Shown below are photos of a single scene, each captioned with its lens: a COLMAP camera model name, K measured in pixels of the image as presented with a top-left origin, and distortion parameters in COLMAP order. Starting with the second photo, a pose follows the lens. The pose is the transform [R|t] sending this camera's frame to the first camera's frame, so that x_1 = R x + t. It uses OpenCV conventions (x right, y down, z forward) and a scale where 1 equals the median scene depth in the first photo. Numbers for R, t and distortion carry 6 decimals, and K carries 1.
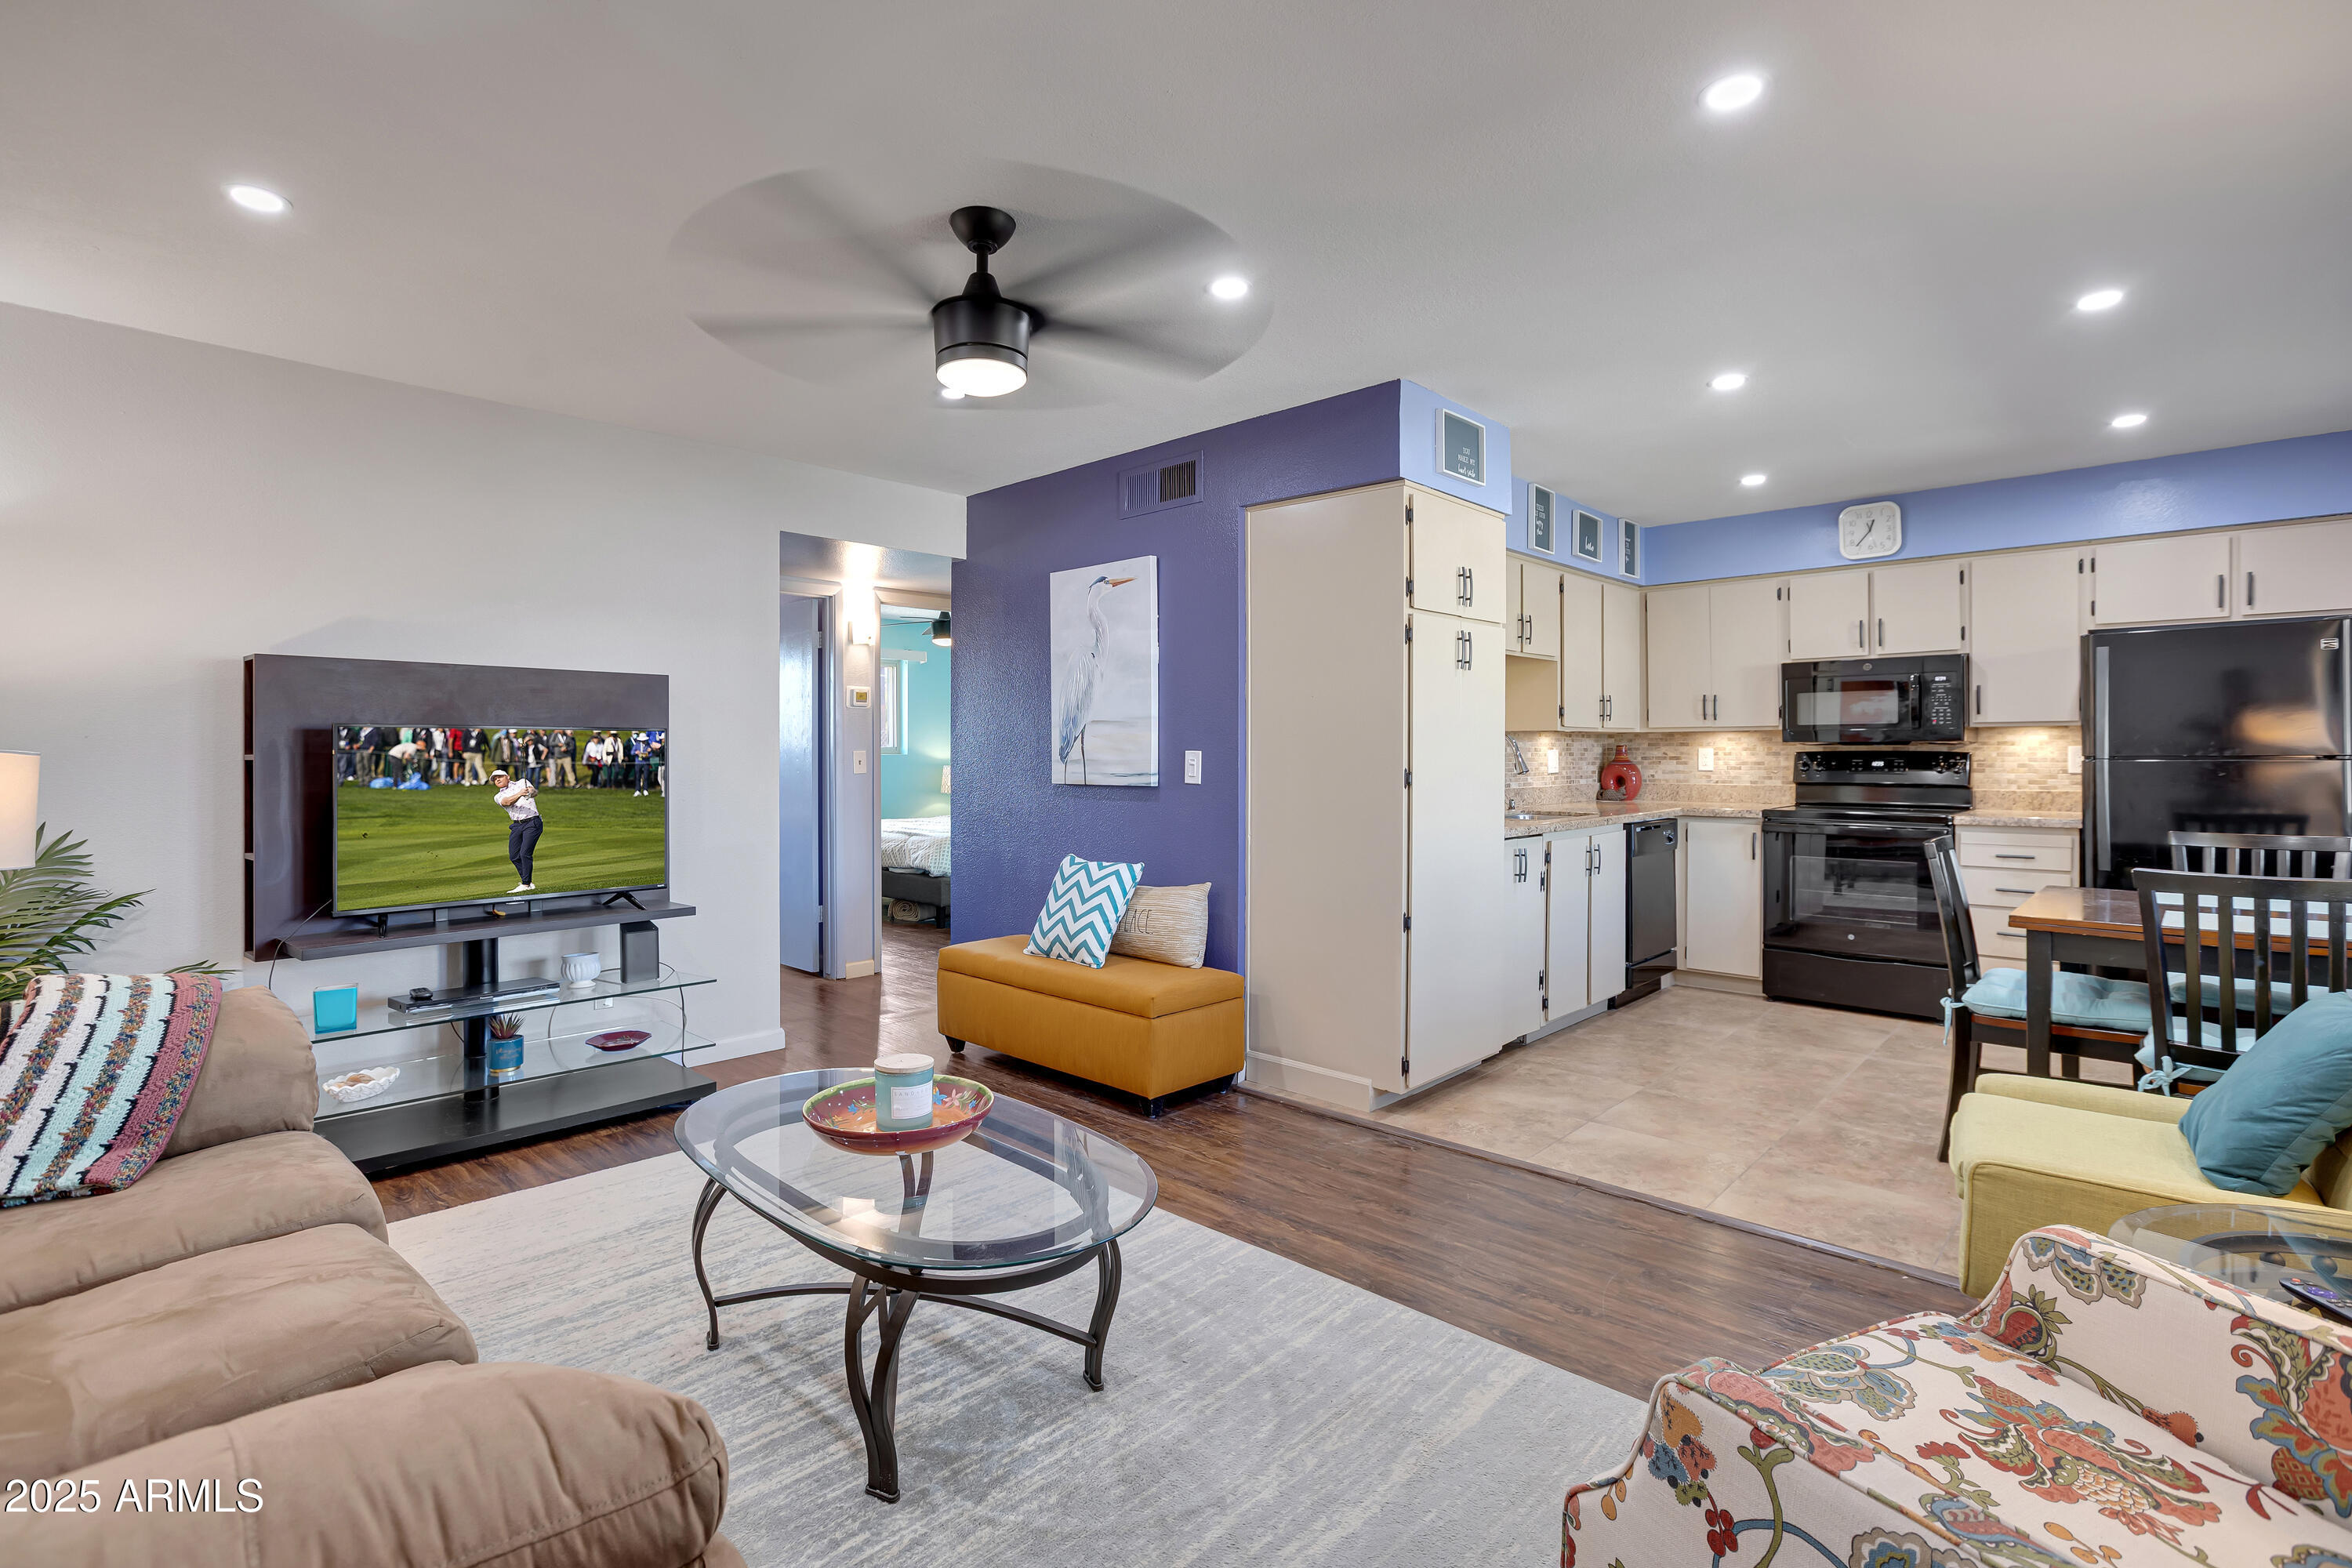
lens RADIAL K [[1092.1, 0, 1167.2], [0, 1092.1, 742.4], [0, 0, 1]] dist [-0.030849, 0.009138]
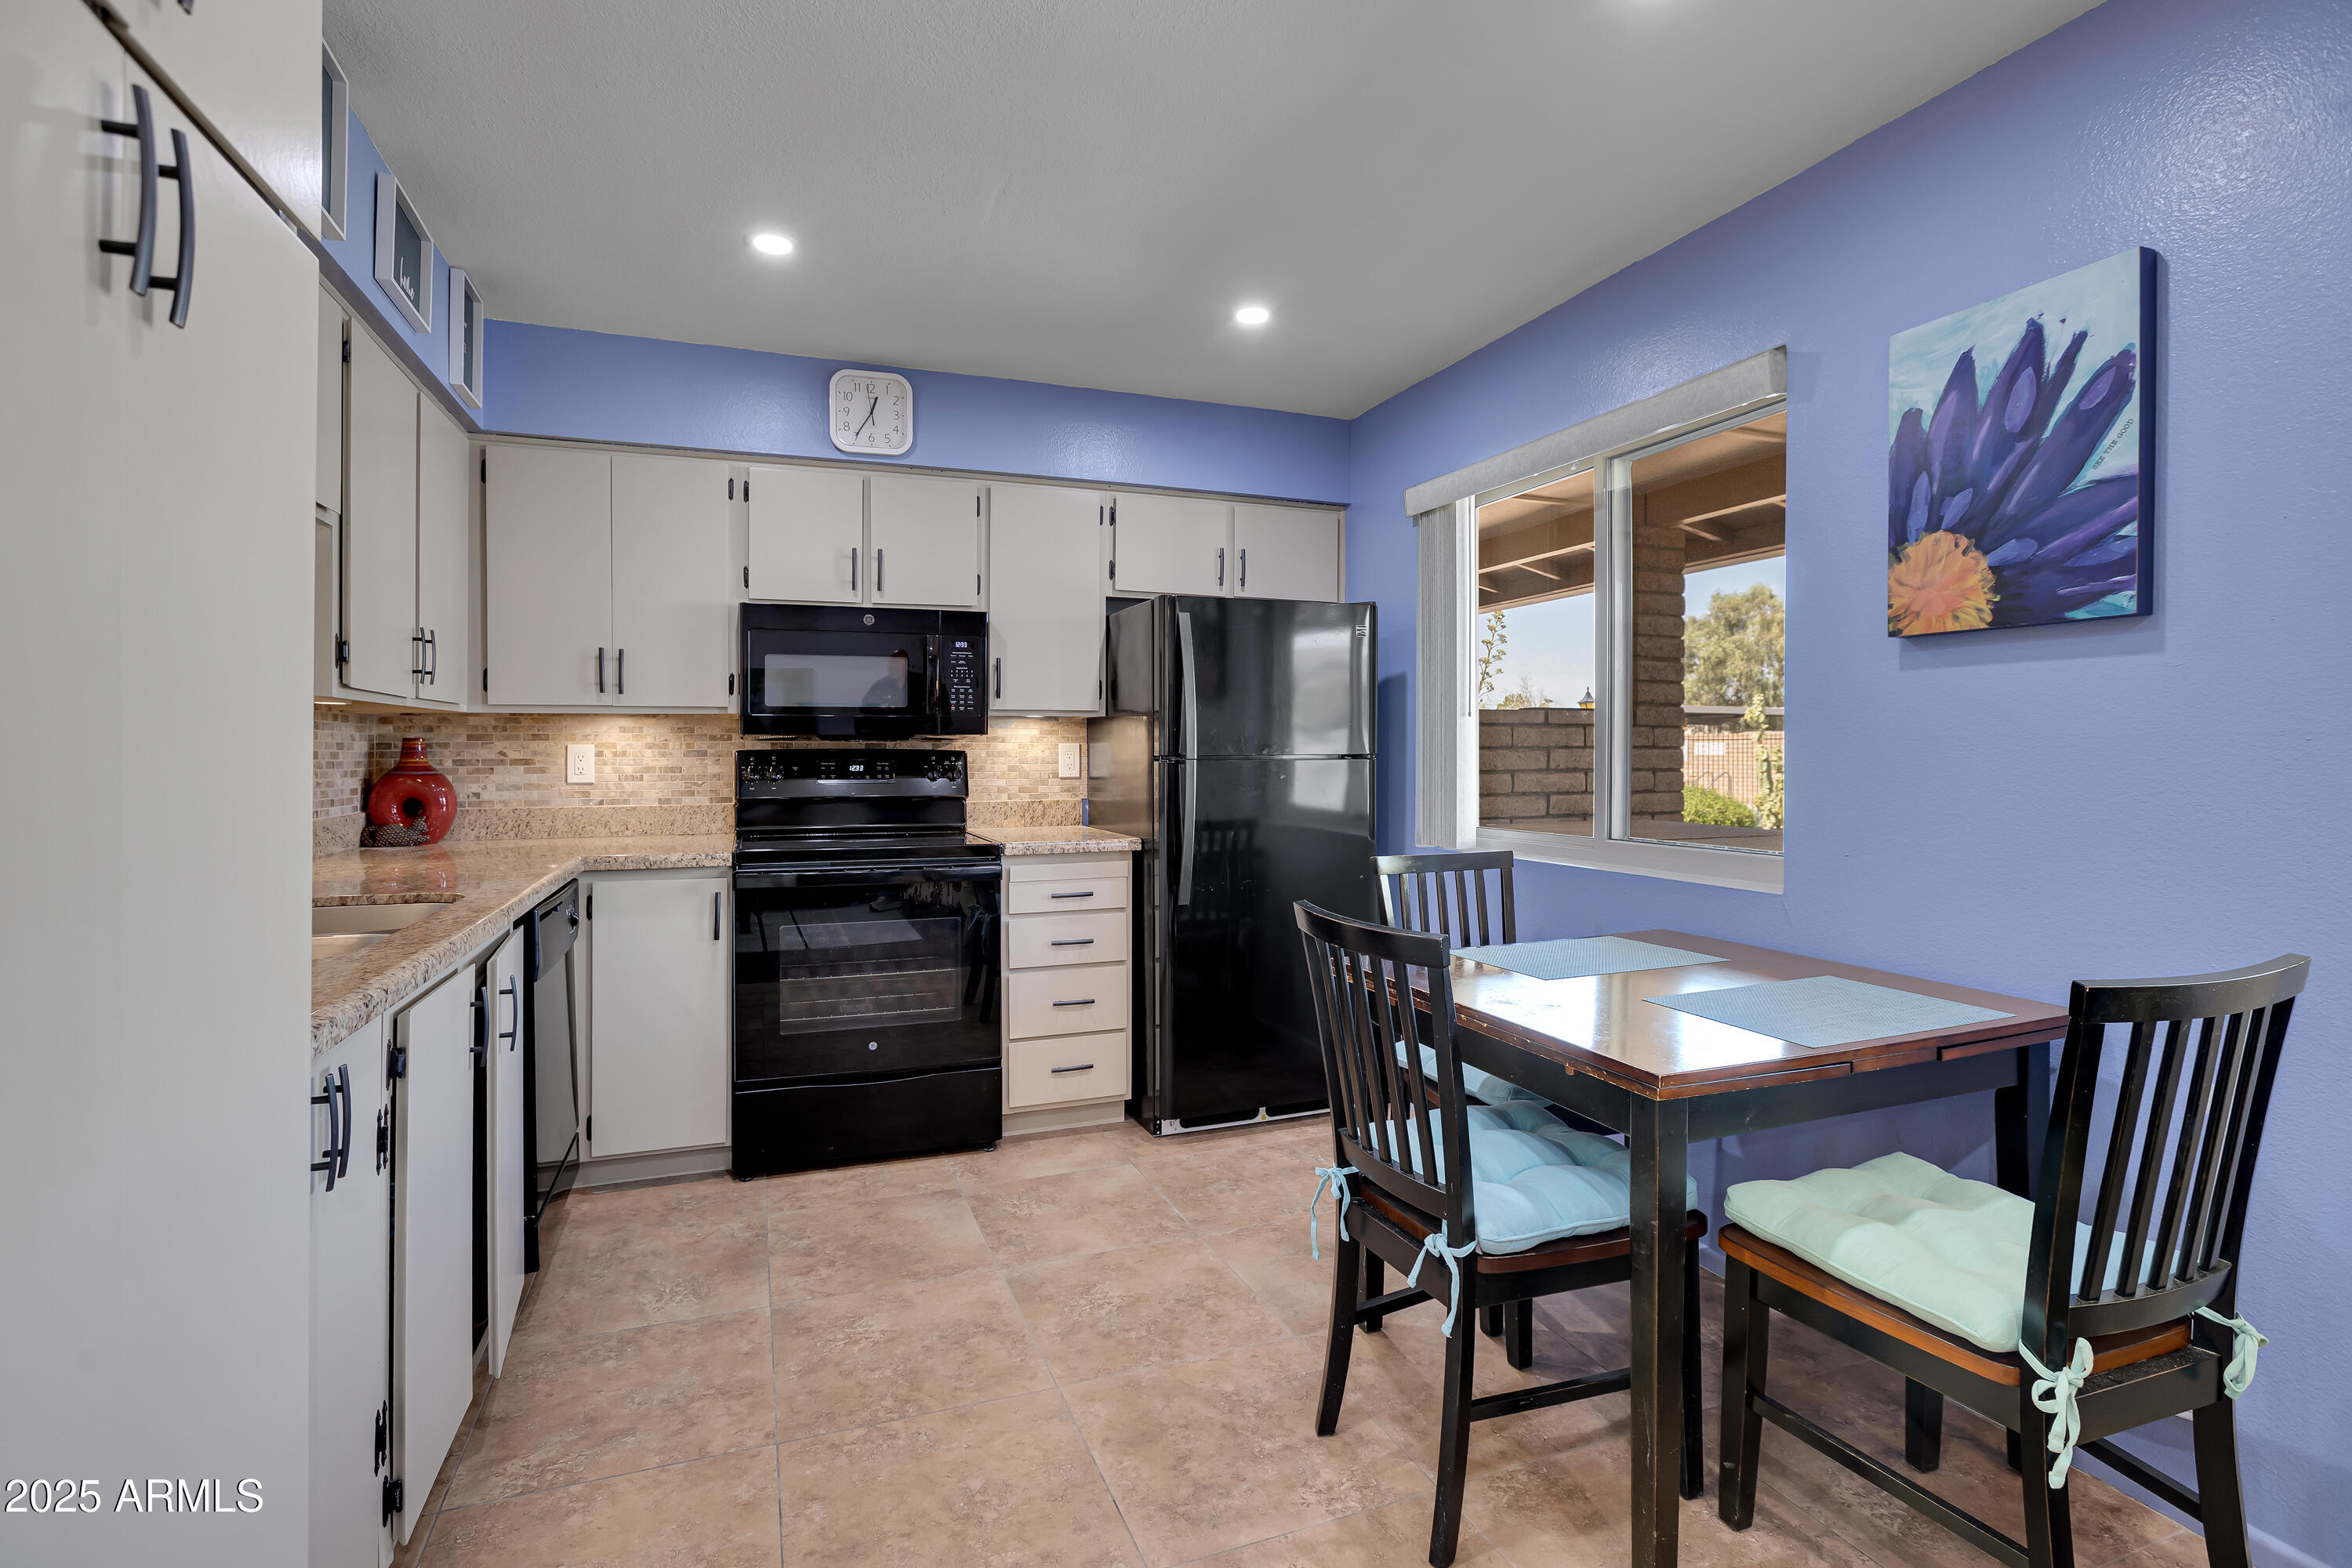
lens RADIAL K [[1092.1, 0, 1159.4], [0, 1092.1, 753.8], [0, 0, 1]] dist [-0.030849, 0.009138]
pose [[0.435580, 0.002251, 0.900147, 0.130458], [-0.006196, 0.999981, 0.000497, 0.009366], [-0.900129, -0.005794, 0.435585, 0.542380]]
